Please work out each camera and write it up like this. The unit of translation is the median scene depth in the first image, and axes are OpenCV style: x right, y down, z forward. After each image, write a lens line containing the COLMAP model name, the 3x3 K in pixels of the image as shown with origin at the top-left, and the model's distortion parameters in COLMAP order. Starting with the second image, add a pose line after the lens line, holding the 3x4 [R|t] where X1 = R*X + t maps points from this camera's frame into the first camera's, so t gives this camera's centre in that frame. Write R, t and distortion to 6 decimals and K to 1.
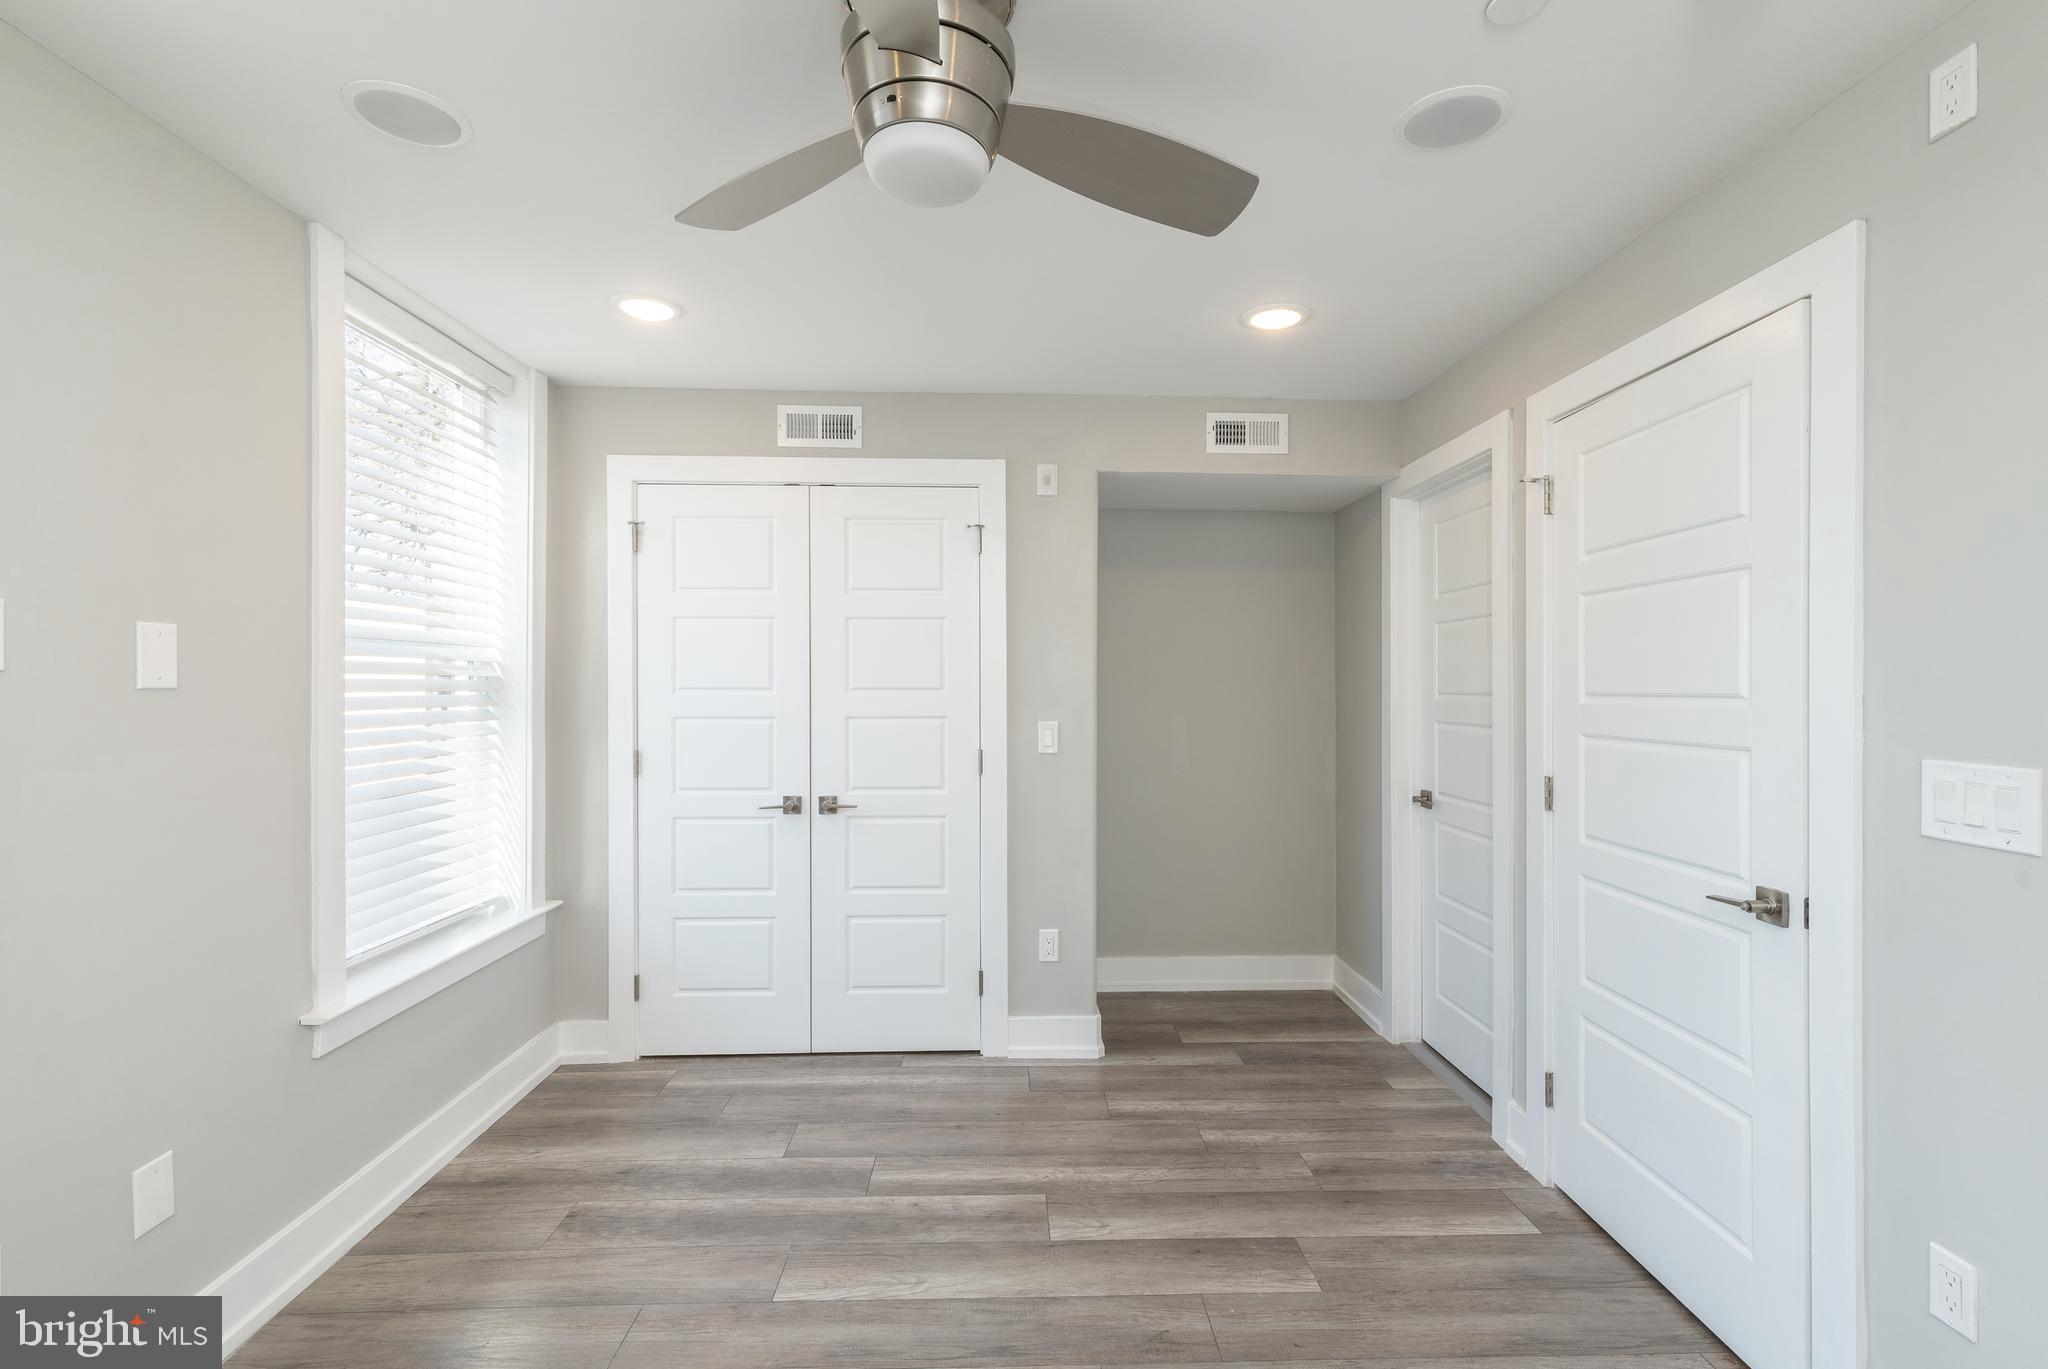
lens RADIAL K [[929.1, 0, 1036.6], [0, 929.1, 682.6], [0, 0, 1]] dist [0.010416, 0.000013]
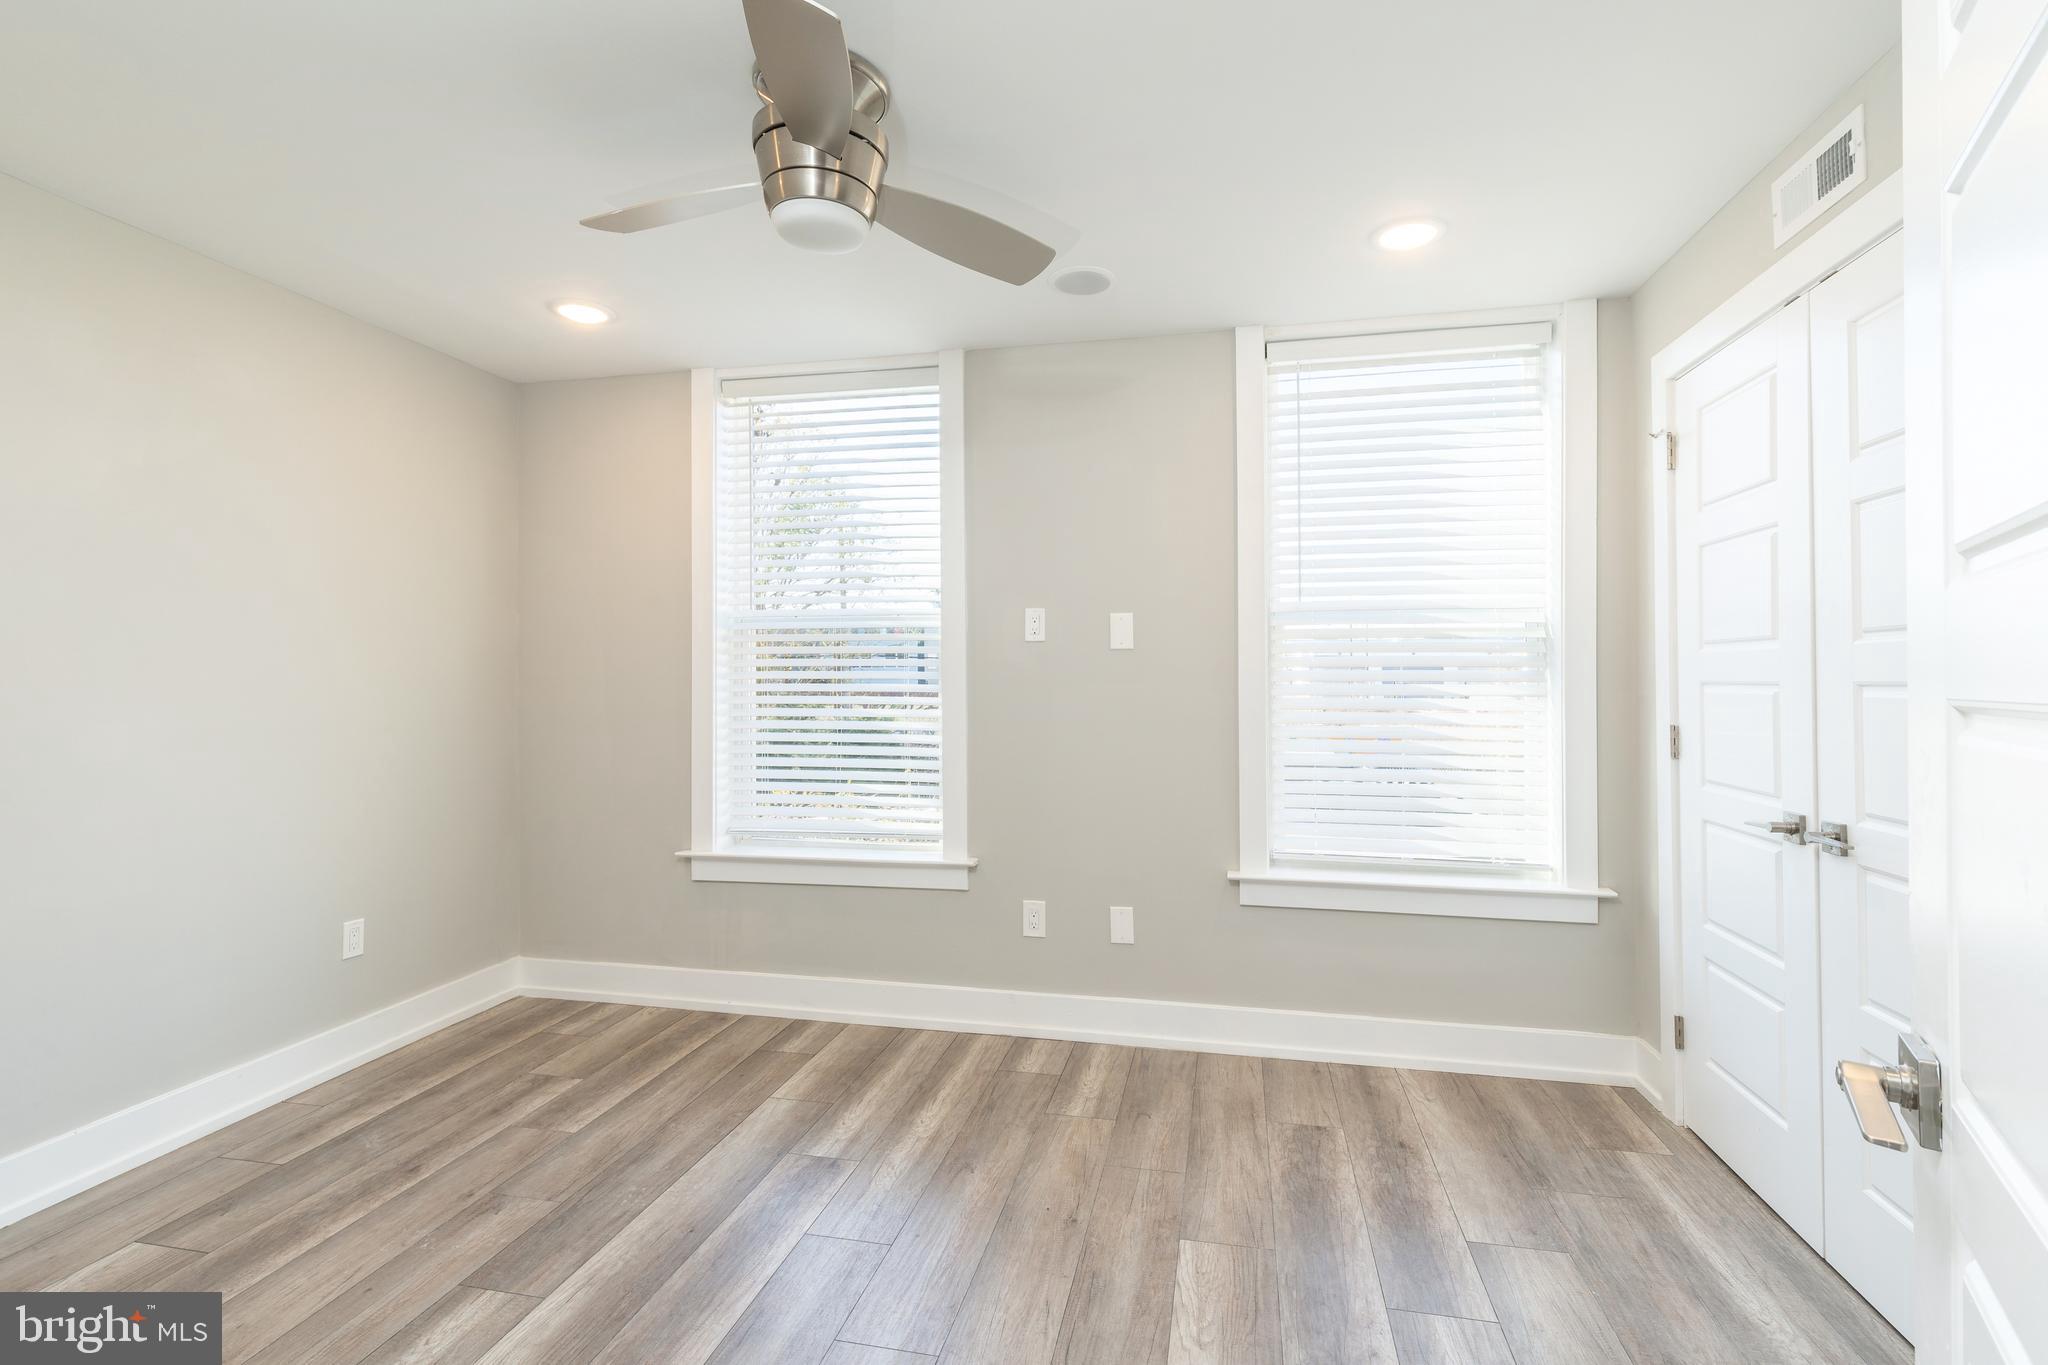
lens RADIAL K [[929.1, 0, 1036.6], [0, 929.1, 680.6], [0, 0, 1]] dist [0.010416, 0.000013]
pose [[-0.235962, 0.001829, -0.971761, 0.481666], [0.000915, 0.999998, 0.001660, 0.036445], [0.971762, -0.000498, -0.235963, 0.713993]]
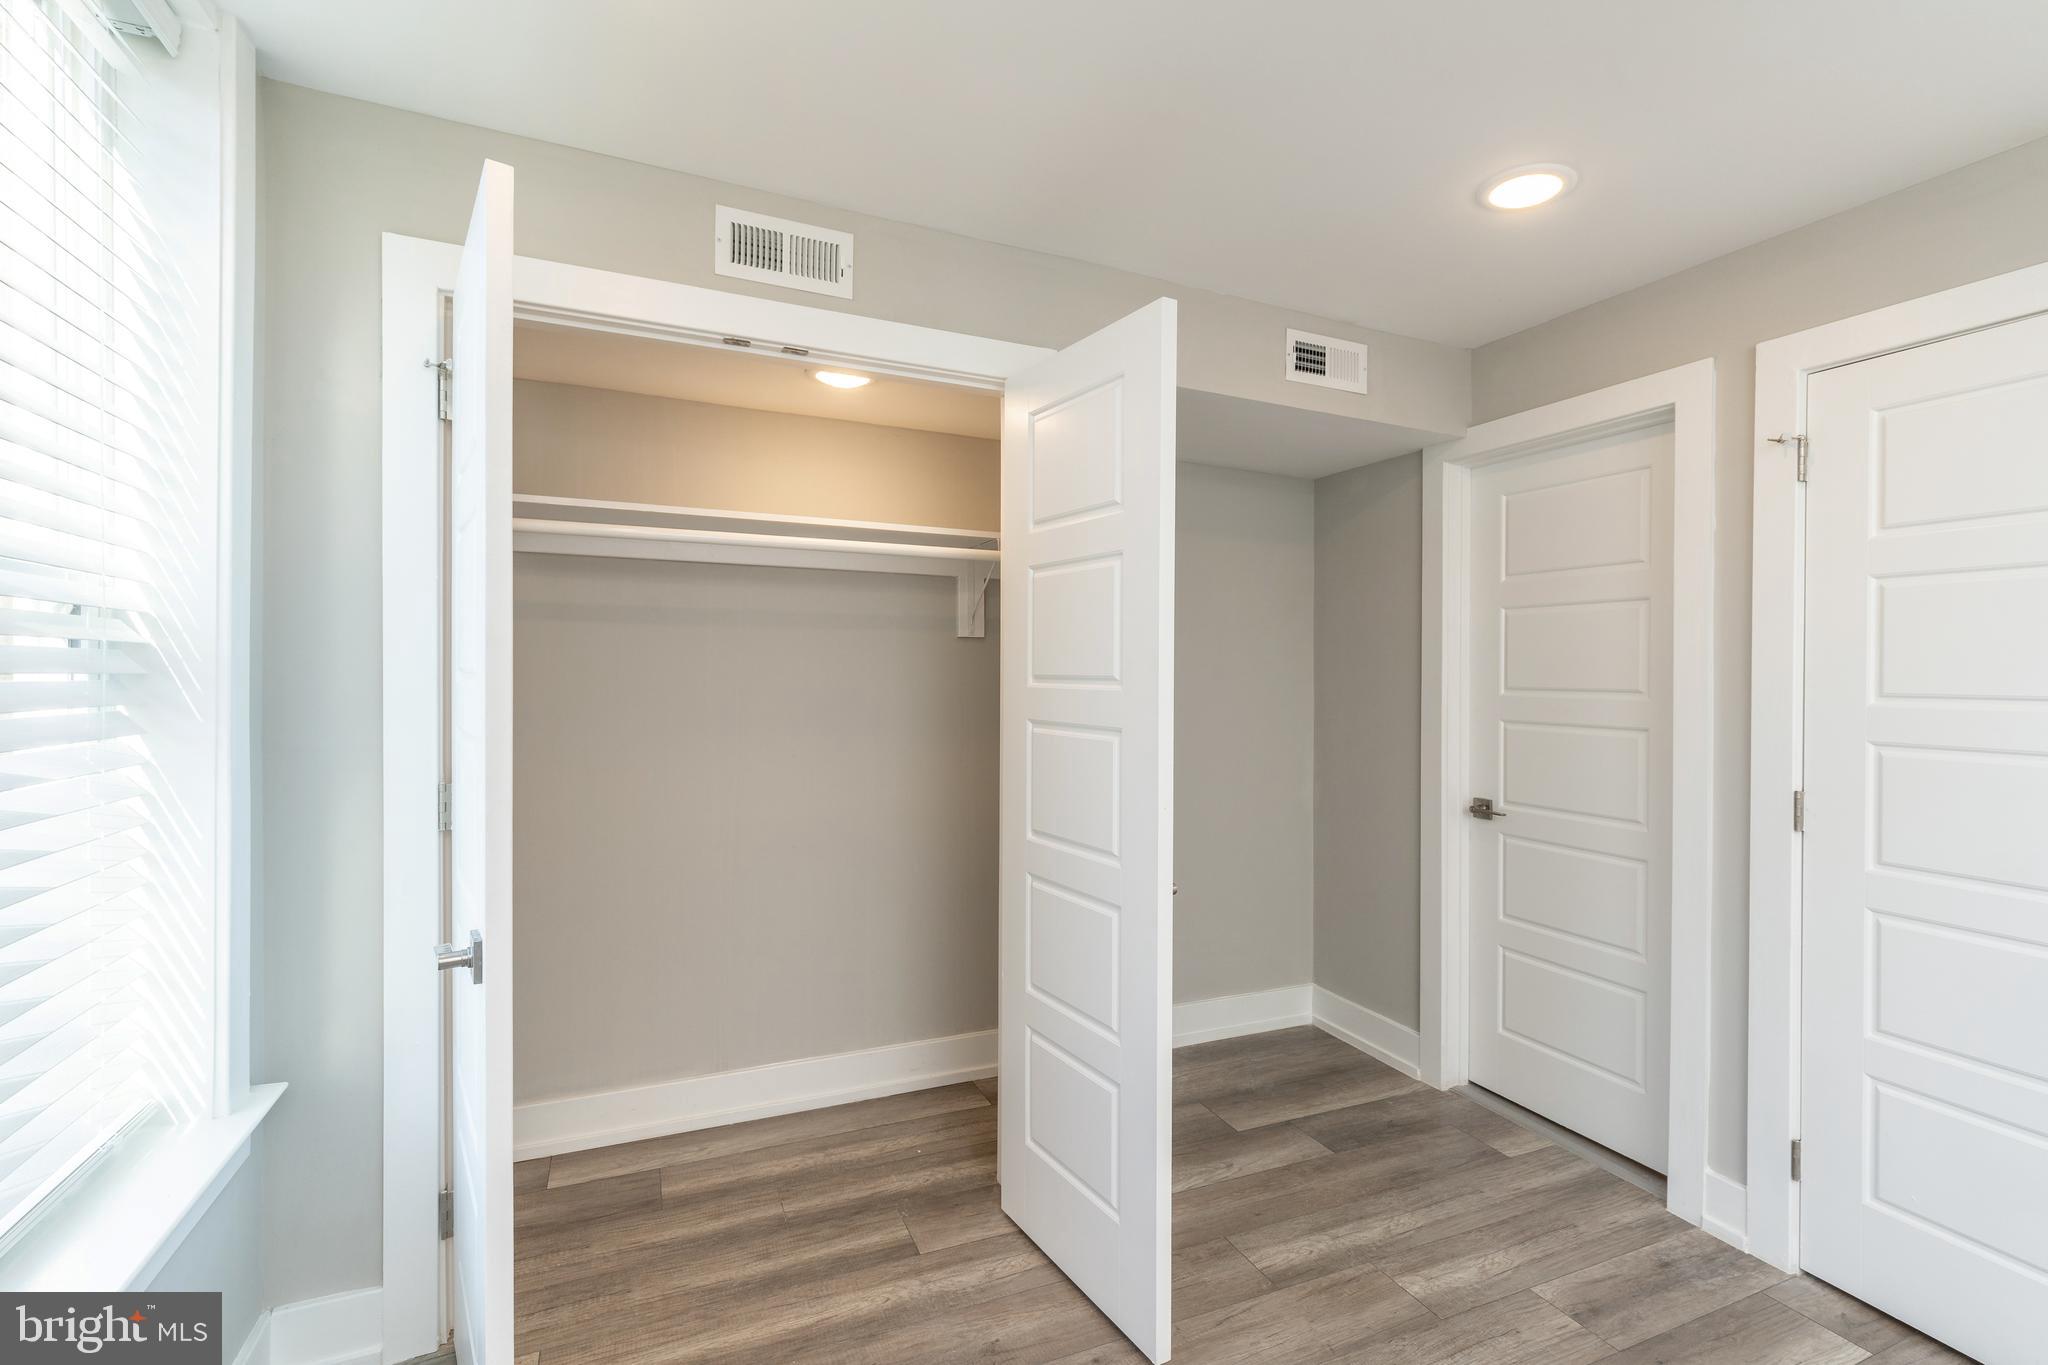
lens RADIAL K [[912.0, 0, 1024.0], [0, 912.0, 682.5], [0, 0, 1]] dist [0.002553, 0.000343]
pose [[0.928368, 0.009398, 0.371543, -0.332481], [-0.015300, 0.999799, 0.012940, 0.001180], [-0.371347, -0.017697, 0.928326, 0.397290]]
